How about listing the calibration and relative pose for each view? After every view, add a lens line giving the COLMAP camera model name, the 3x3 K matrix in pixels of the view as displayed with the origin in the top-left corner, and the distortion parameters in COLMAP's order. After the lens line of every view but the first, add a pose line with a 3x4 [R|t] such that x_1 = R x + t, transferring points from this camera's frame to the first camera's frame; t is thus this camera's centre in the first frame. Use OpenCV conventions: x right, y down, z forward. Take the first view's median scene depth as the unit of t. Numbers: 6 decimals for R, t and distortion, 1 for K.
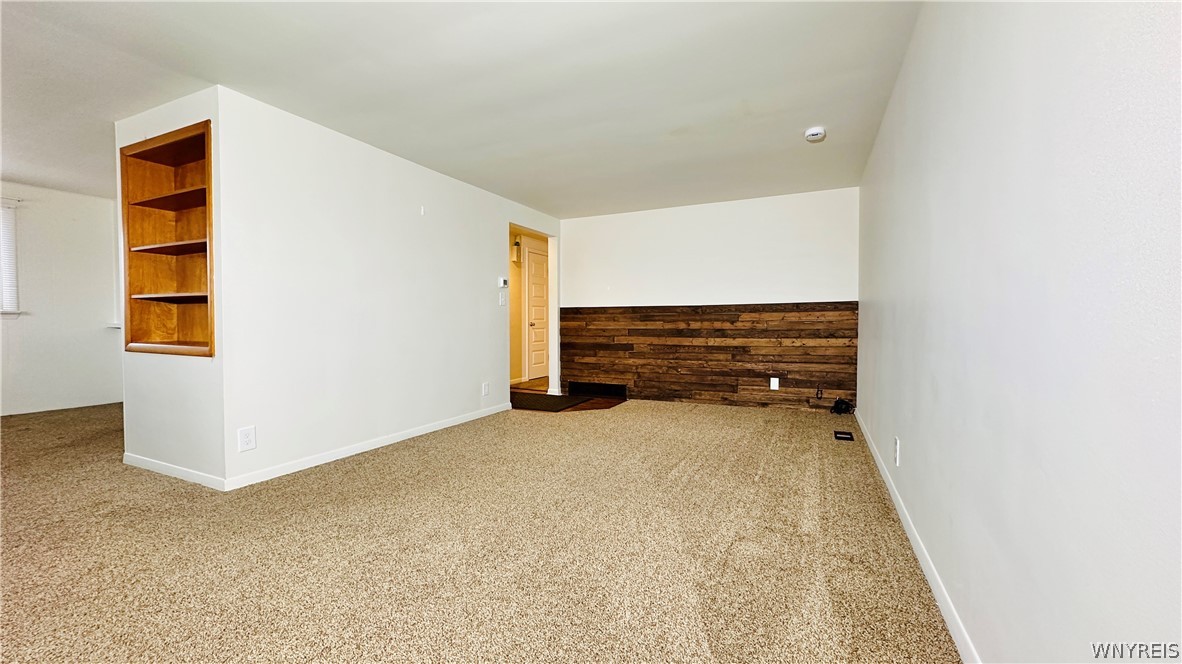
lens RADIAL K [[469.9, 0, 589.4], [0, 469.9, 330.3], [0, 0, 1]] dist [0.001880, 0.000085]
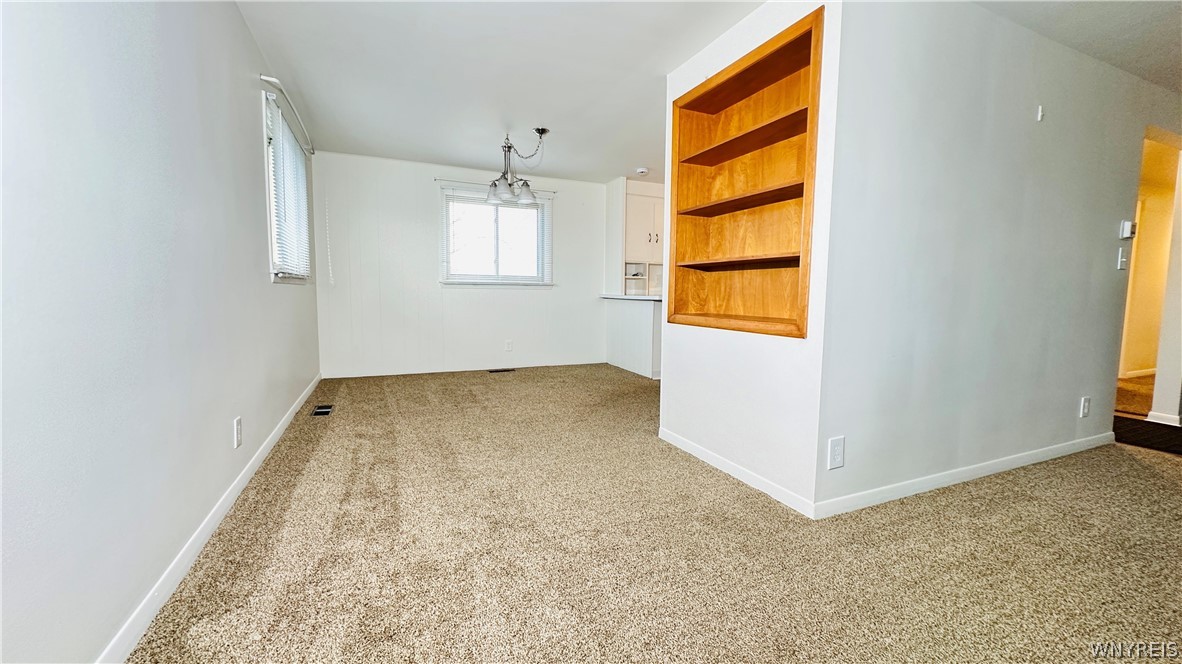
lens RADIAL K [[469.9, 0, 593.5], [0, 469.9, 331.6], [0, 0, 1]] dist [0.001880, 0.000085]
pose [[0.761132, 0.061311, -0.645693, -0.406219], [-0.026783, 0.997644, 0.063158, 0.005864], [0.648044, -0.030778, 0.760981, 0.154231]]
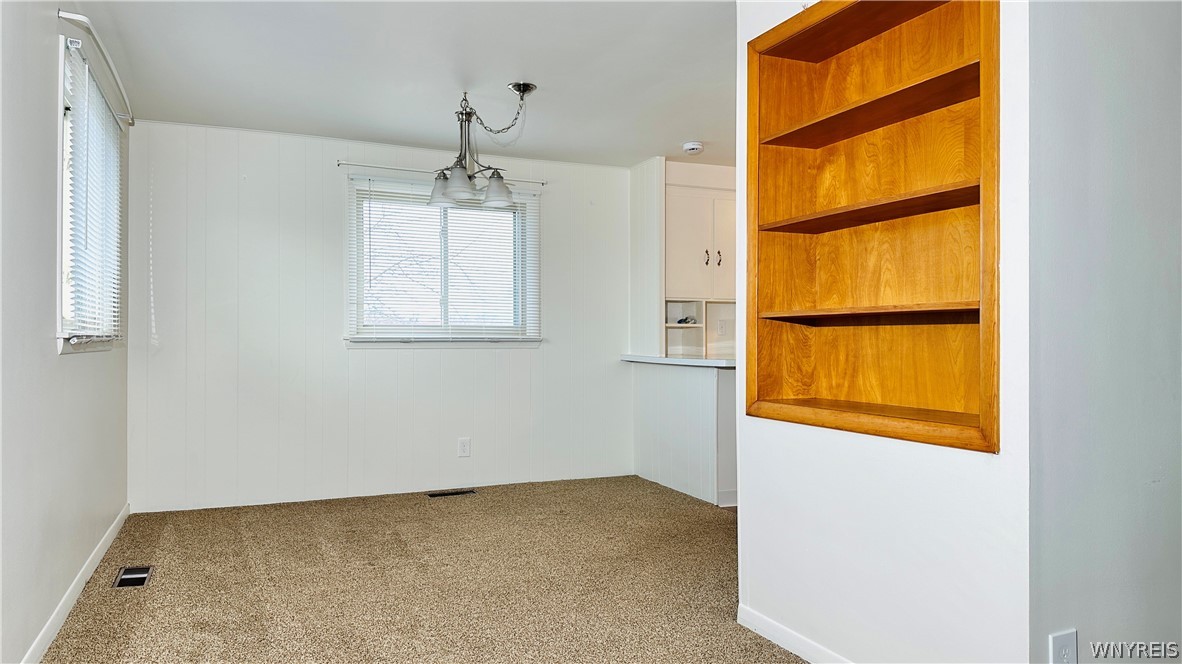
lens RADIAL K [[826.1, 0, 598.1], [0, 826.1, 330.9], [0, 0, 1]] dist [0.068692, -0.079453]
pose [[0.755356, -0.008050, -0.655265, -0.407470], [-0.016237, 0.999388, -0.030994, -0.016854], [0.655114, 0.034051, 0.754763, 0.137799]]
